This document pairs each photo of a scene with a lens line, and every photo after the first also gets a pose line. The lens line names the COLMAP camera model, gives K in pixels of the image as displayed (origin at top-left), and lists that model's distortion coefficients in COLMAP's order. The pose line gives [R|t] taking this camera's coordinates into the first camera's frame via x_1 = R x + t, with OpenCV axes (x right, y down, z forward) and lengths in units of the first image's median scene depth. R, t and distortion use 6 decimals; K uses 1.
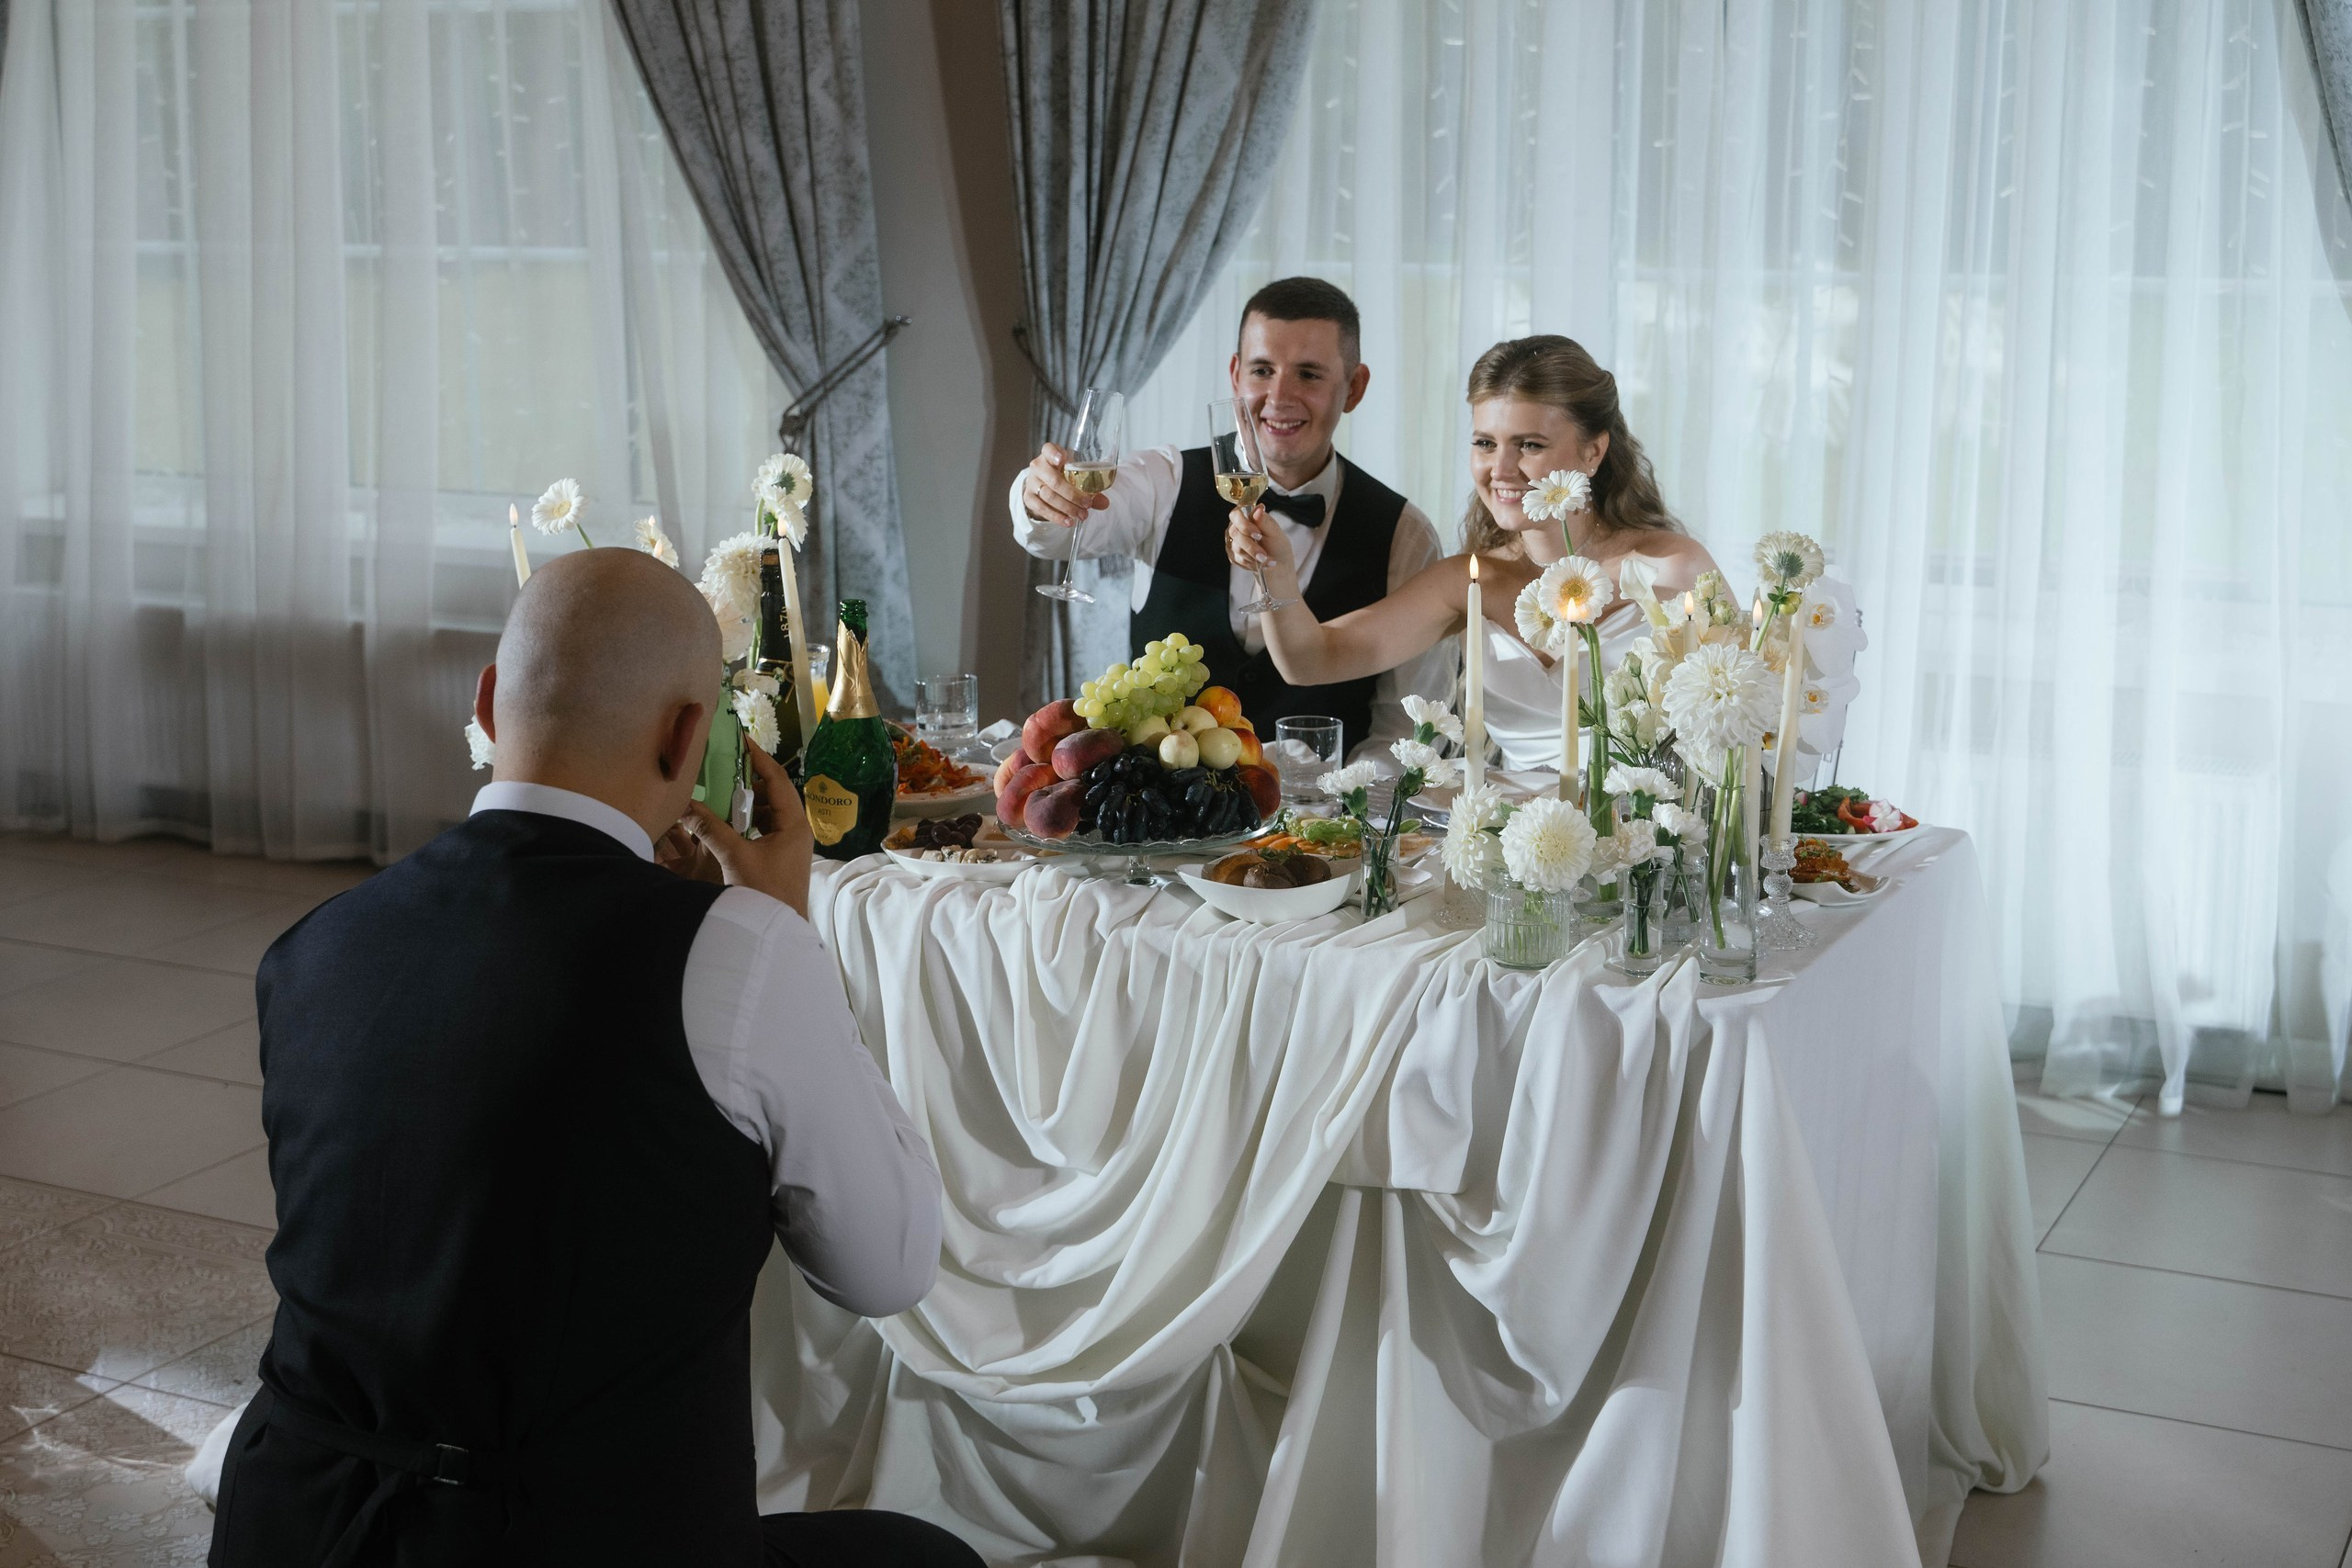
lens RADIAL K [[3275.1, 0, 1169.3], [0, 3275.1, 742.1], [0, 0, 1]] dist [-0.007866, 0.000000]
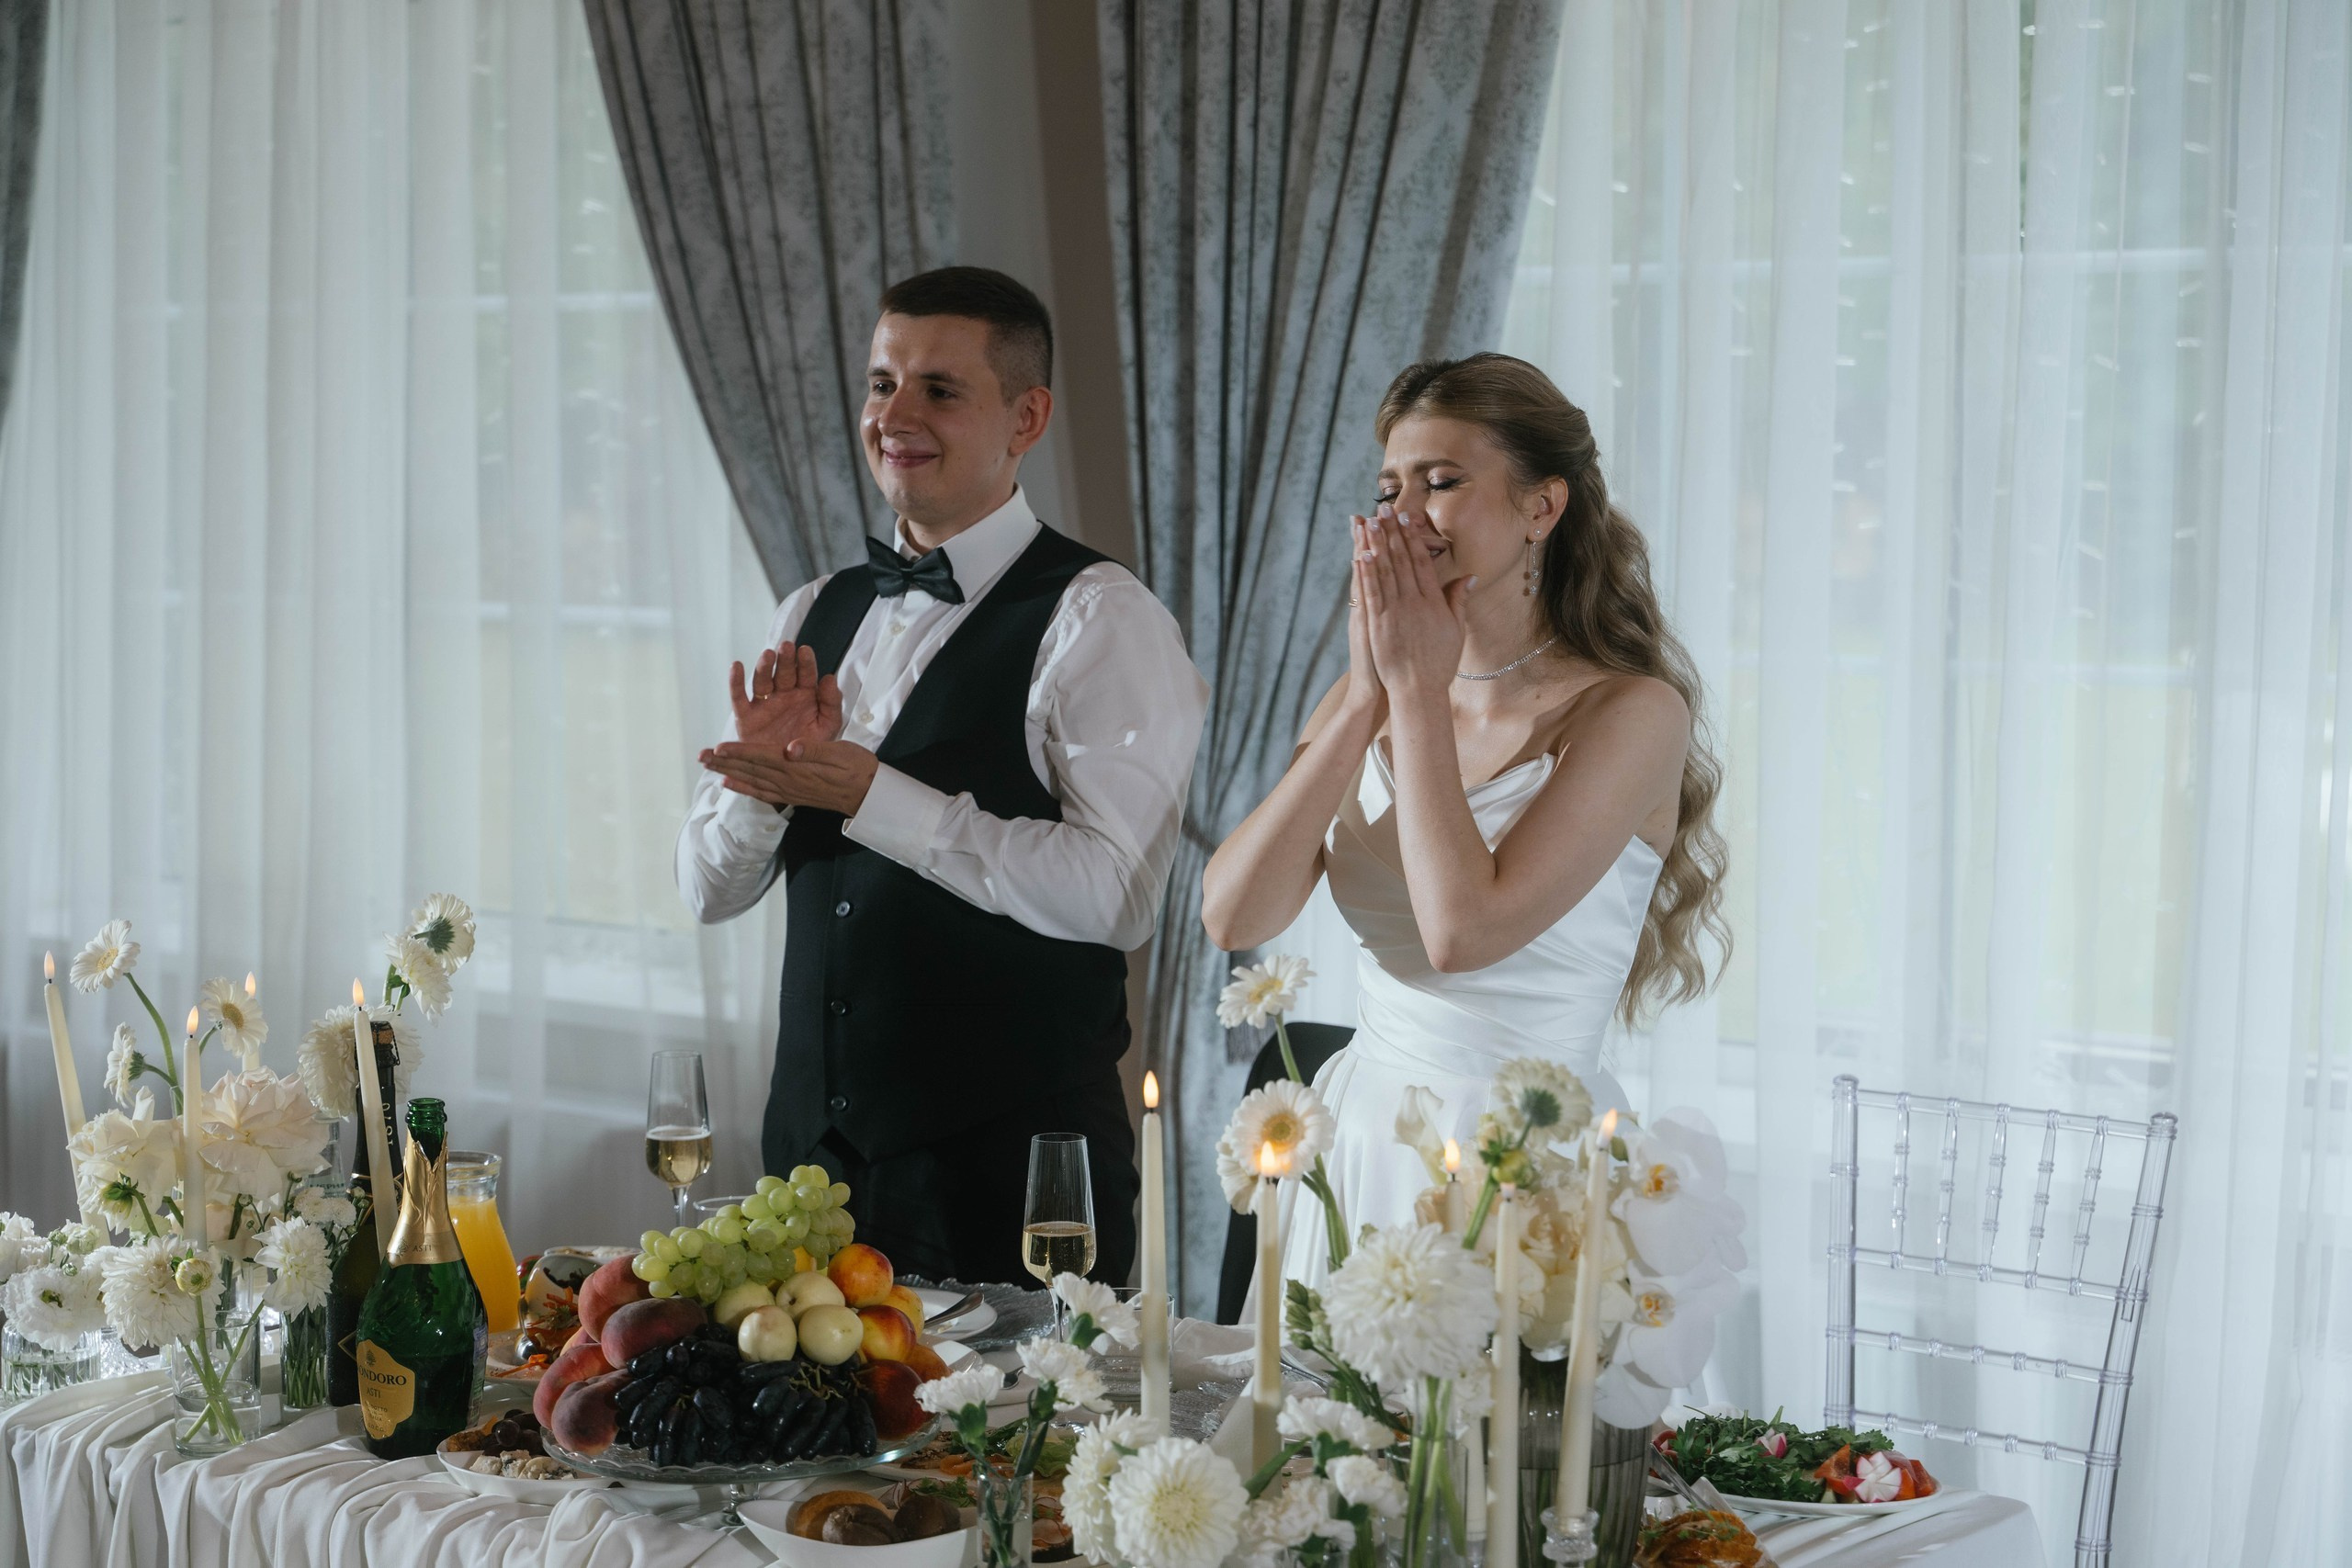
lens RADIAL K [[4162.8, 0, 1180.1], [0, 4162.8, 794.8], [0, 0, 1]] dist [-0.016858, 0.000000]
pose [[0.981607, 0.023821, -0.189419, 0.151308], [-0.043780, 0.993831, -0.101894, -0.015123], [0.185823, 0.108313, 0.976595, 0.079624]]
